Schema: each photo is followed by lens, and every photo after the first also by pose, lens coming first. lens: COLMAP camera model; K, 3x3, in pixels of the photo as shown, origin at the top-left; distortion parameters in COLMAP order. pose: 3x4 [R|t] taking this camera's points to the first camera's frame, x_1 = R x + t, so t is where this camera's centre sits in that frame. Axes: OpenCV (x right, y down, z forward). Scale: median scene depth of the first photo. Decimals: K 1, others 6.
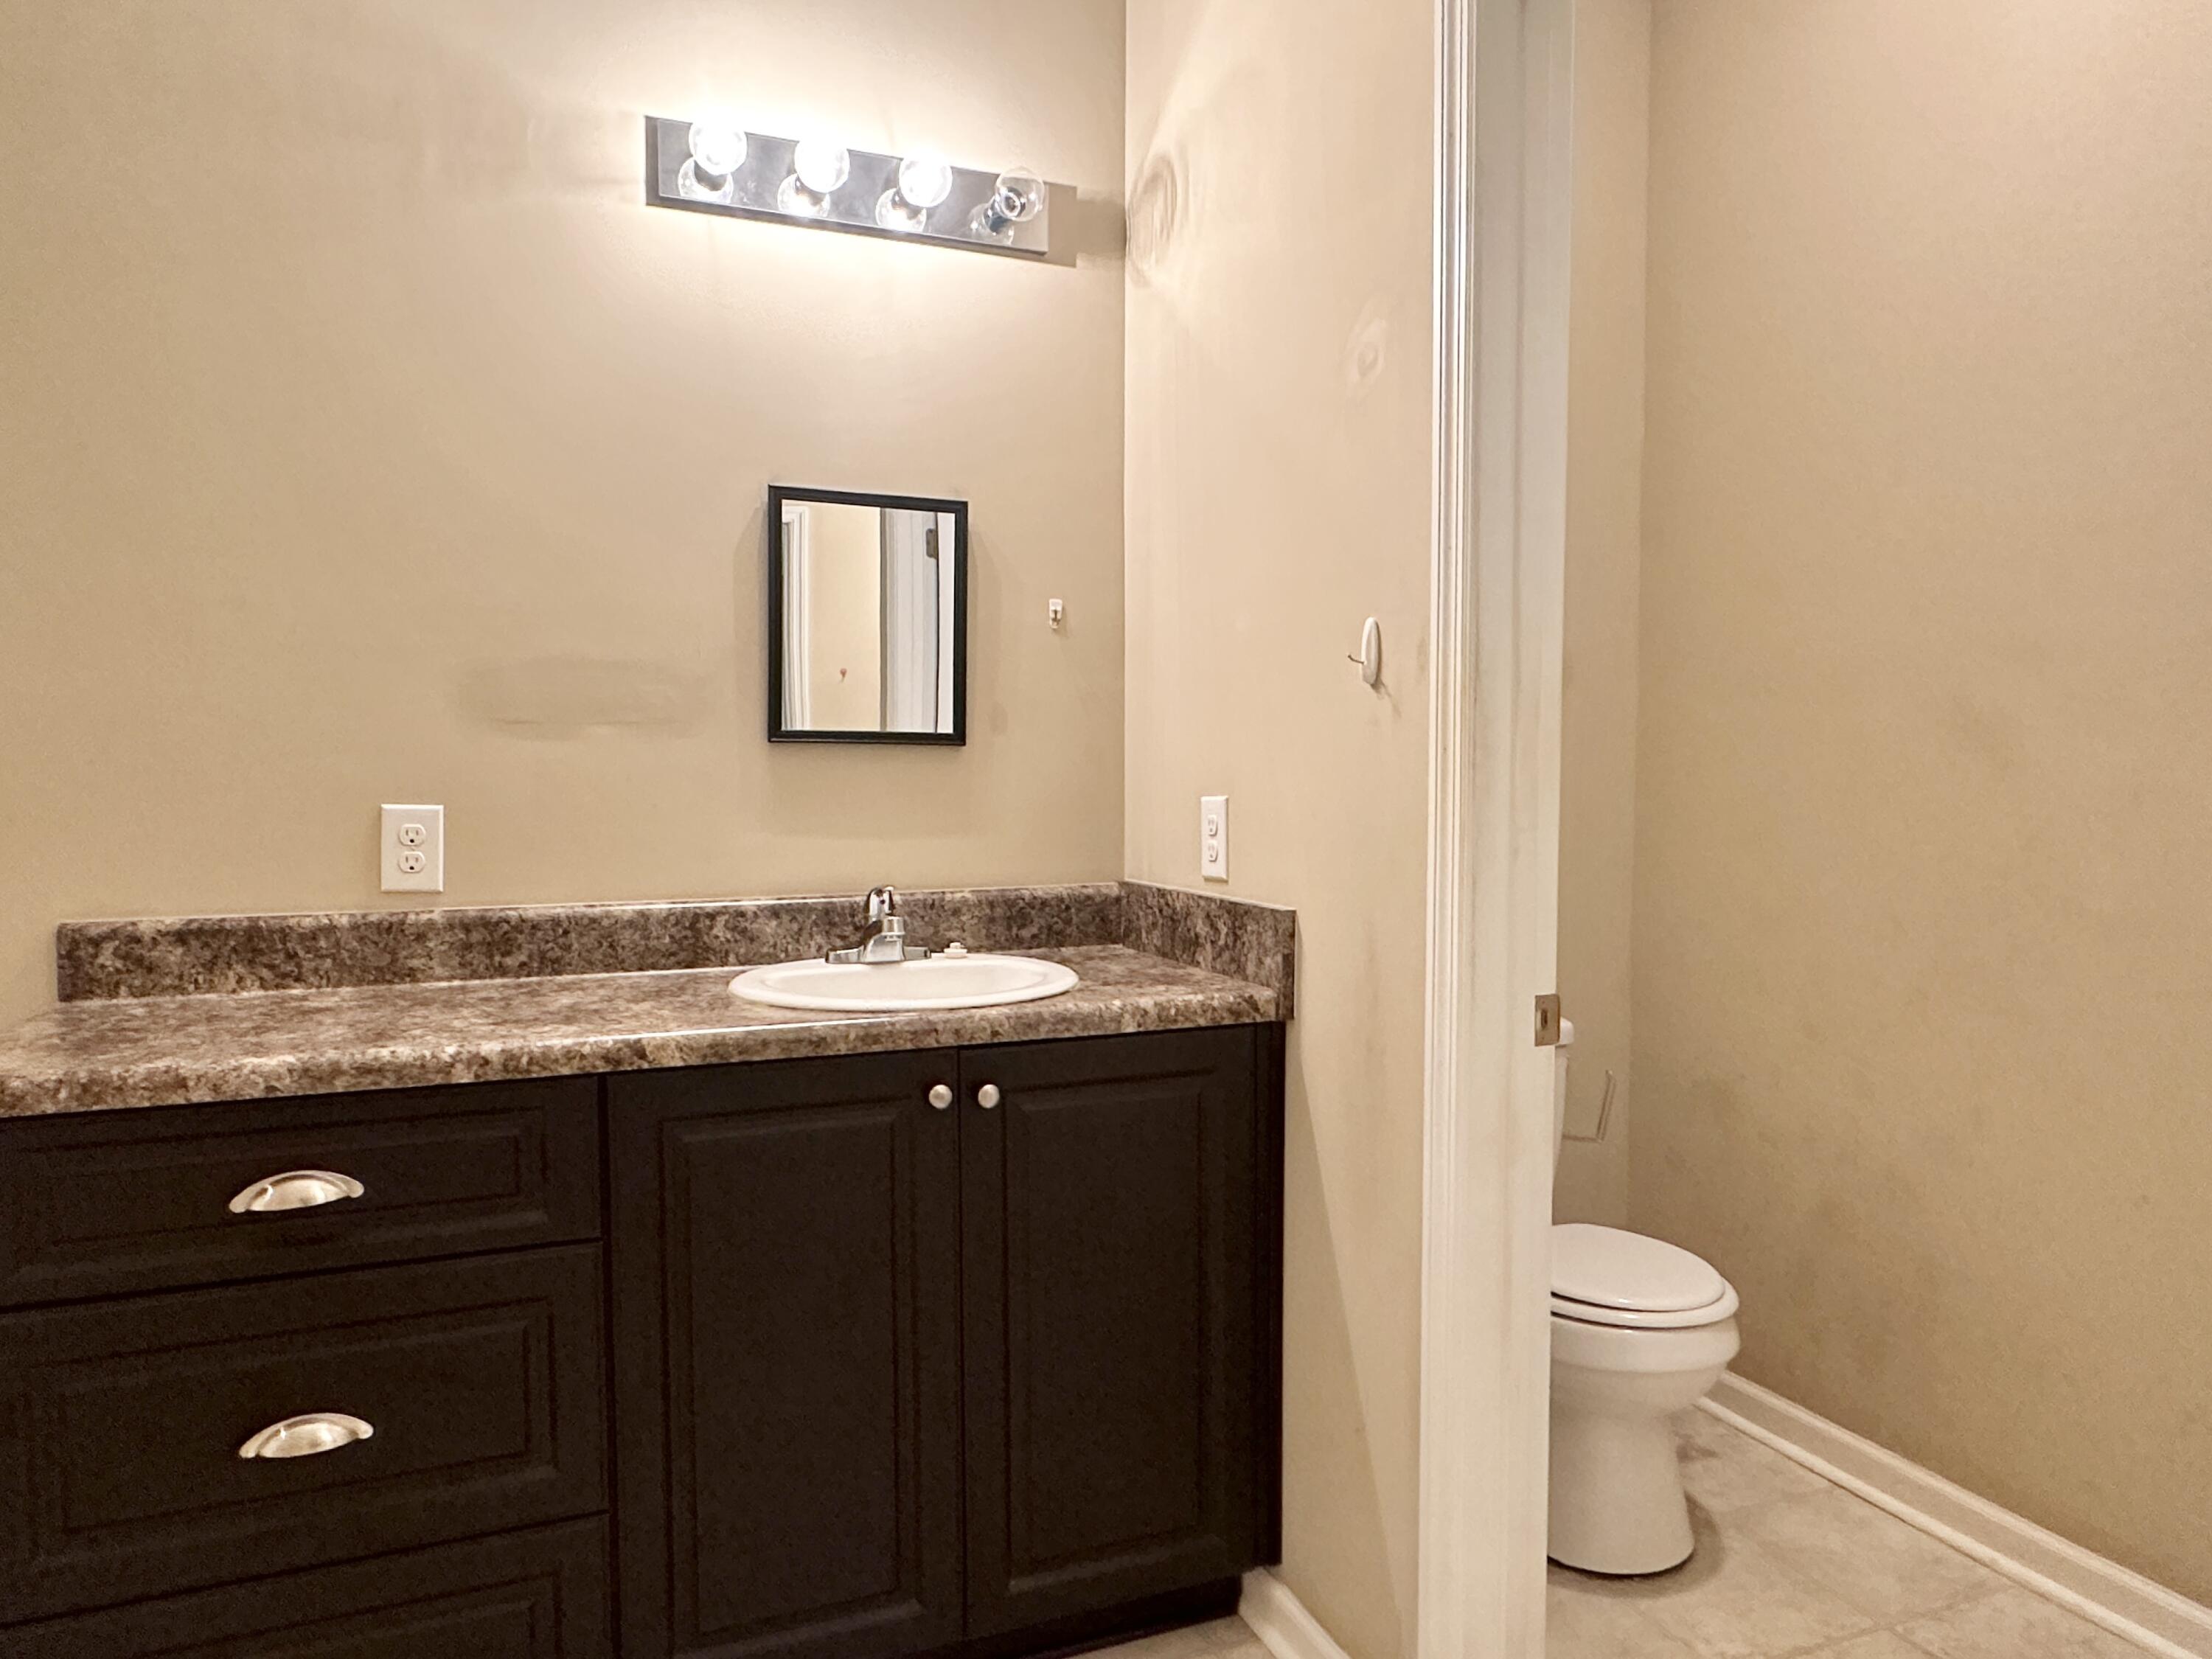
lens RADIAL K [[1430.2, 0, 1106.0], [0, 1430.2, 829.5], [0, 0, 1]] dist [0.000695, -0.000033]
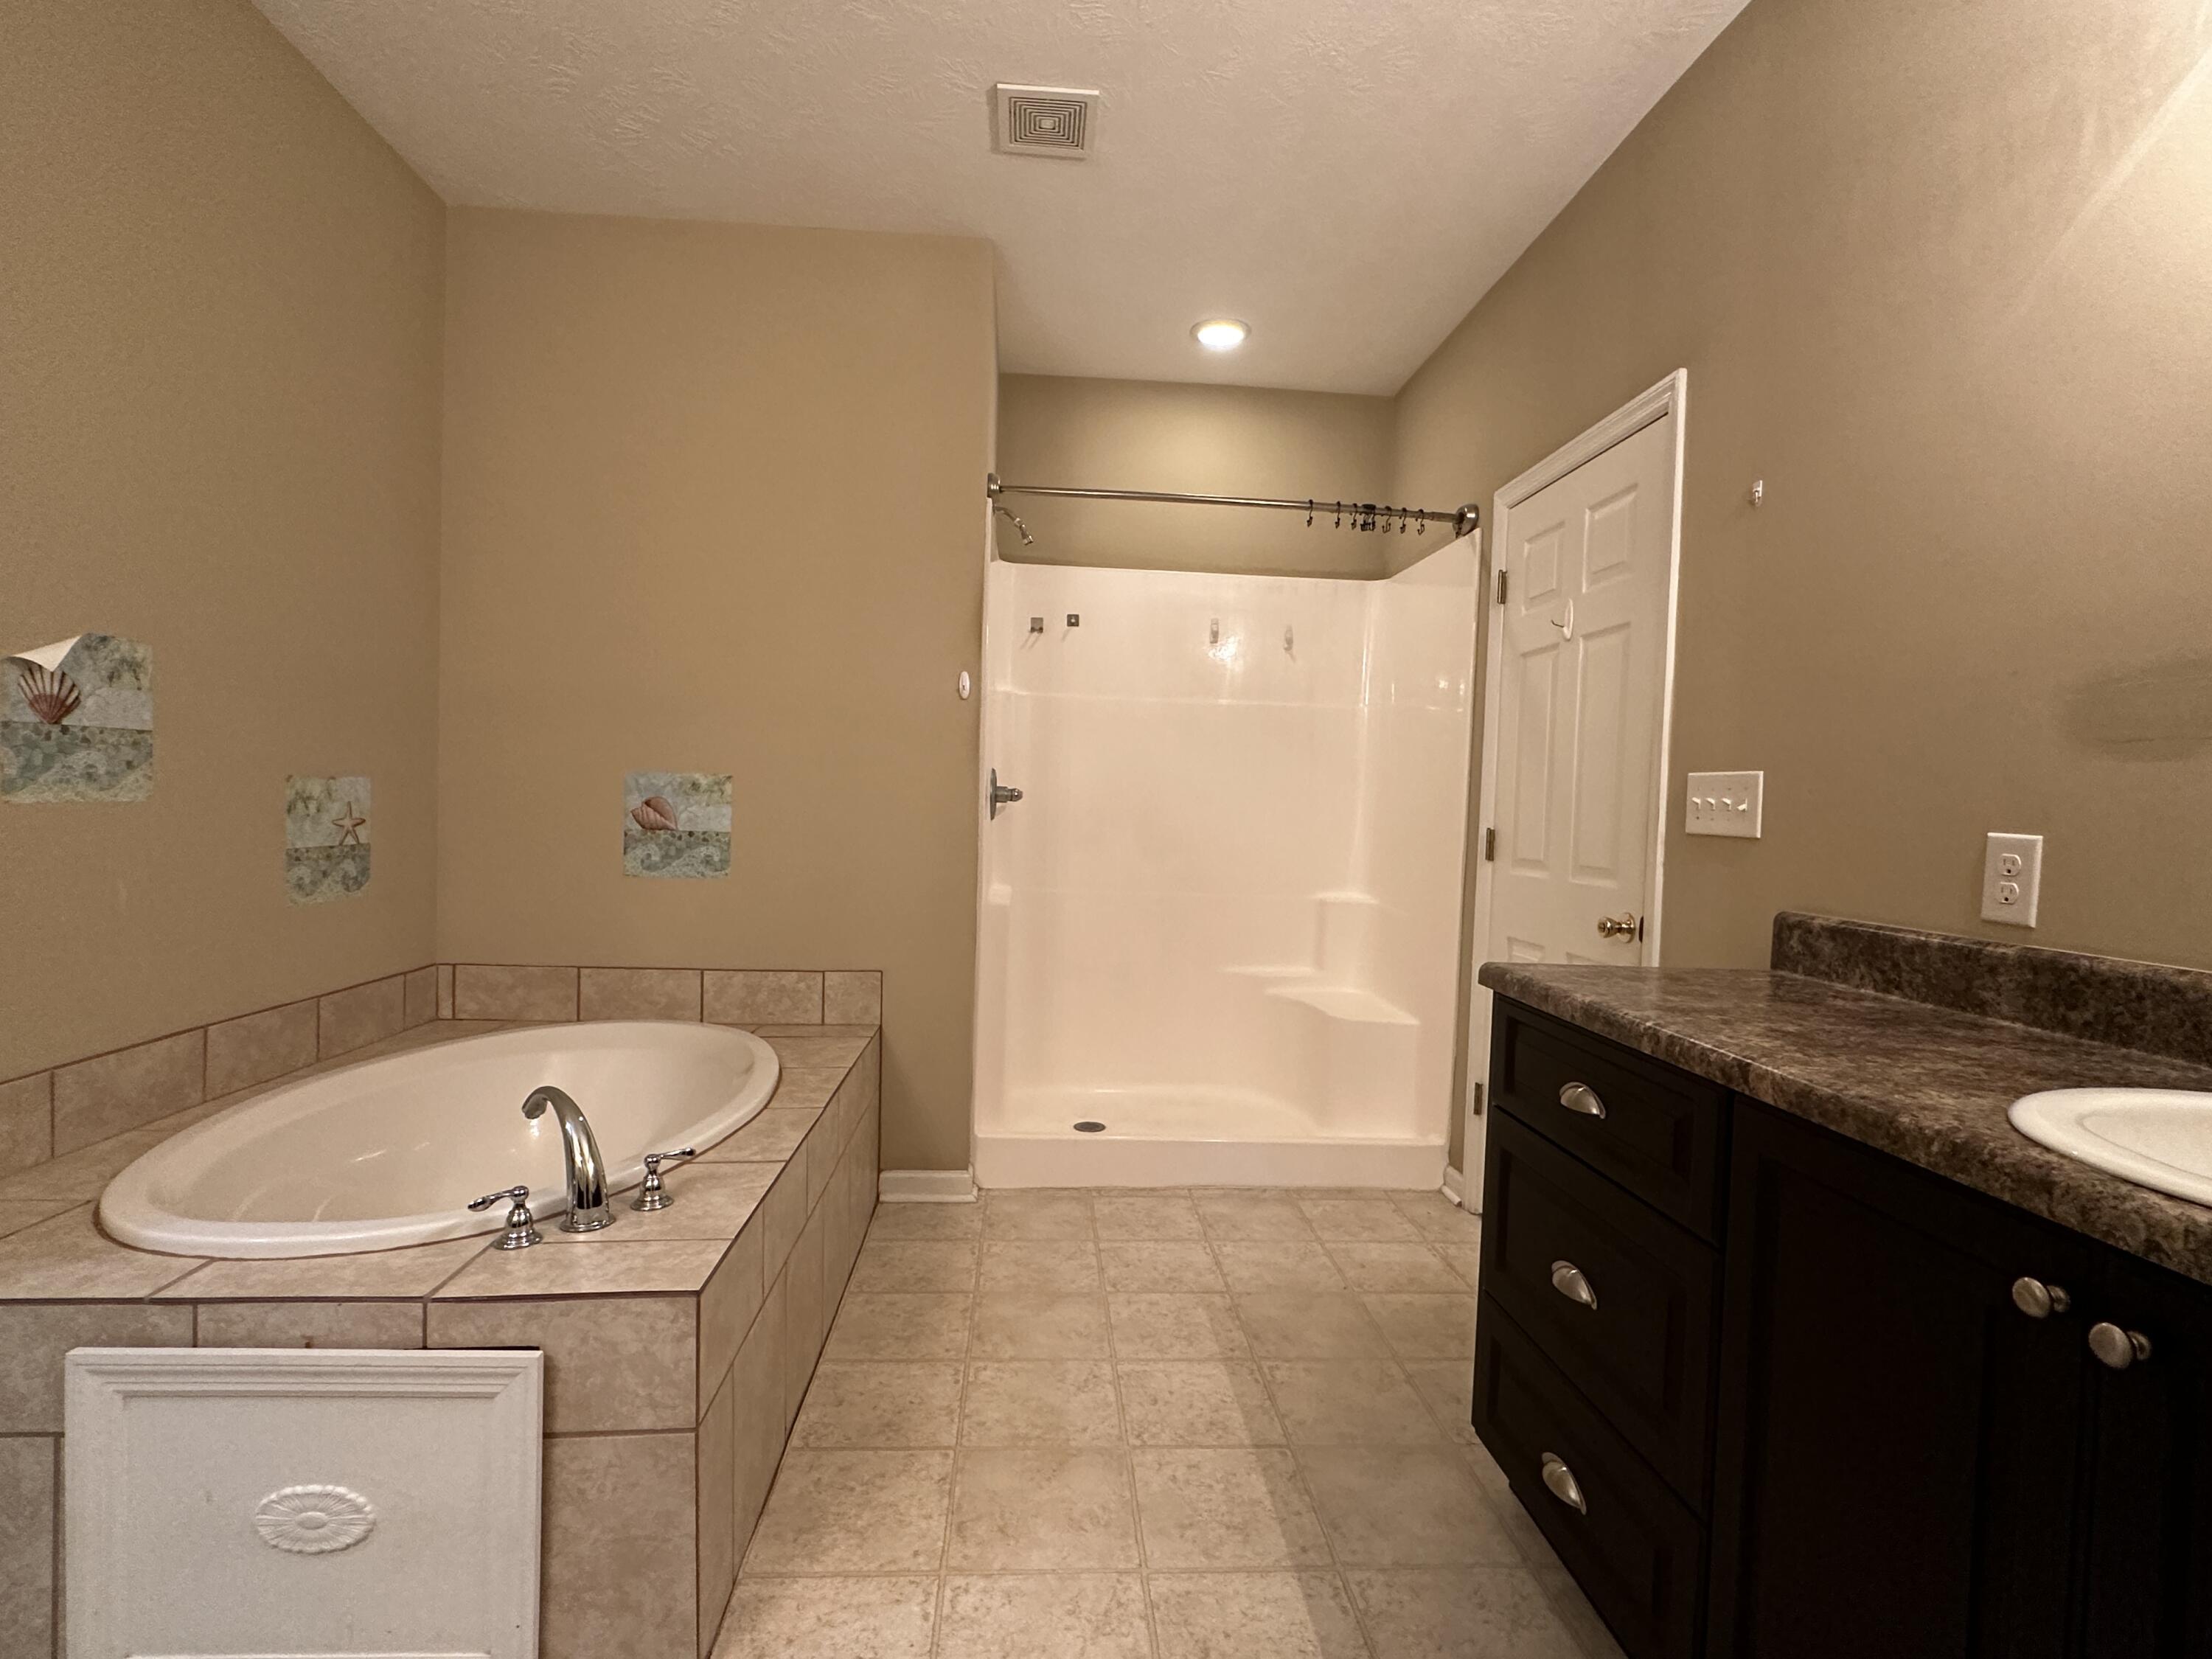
lens RADIAL K [[1070.5, 0, 1106.0], [0, 1070.5, 829.5], [0, 0, 1]] dist [-0.001718, -0.000475]
pose [[-0.305037, 0.015197, -0.952219, 0.397792], [-0.072862, 0.996570, 0.039246, -0.003811], [0.949549, 0.081352, -0.302883, 0.662399]]
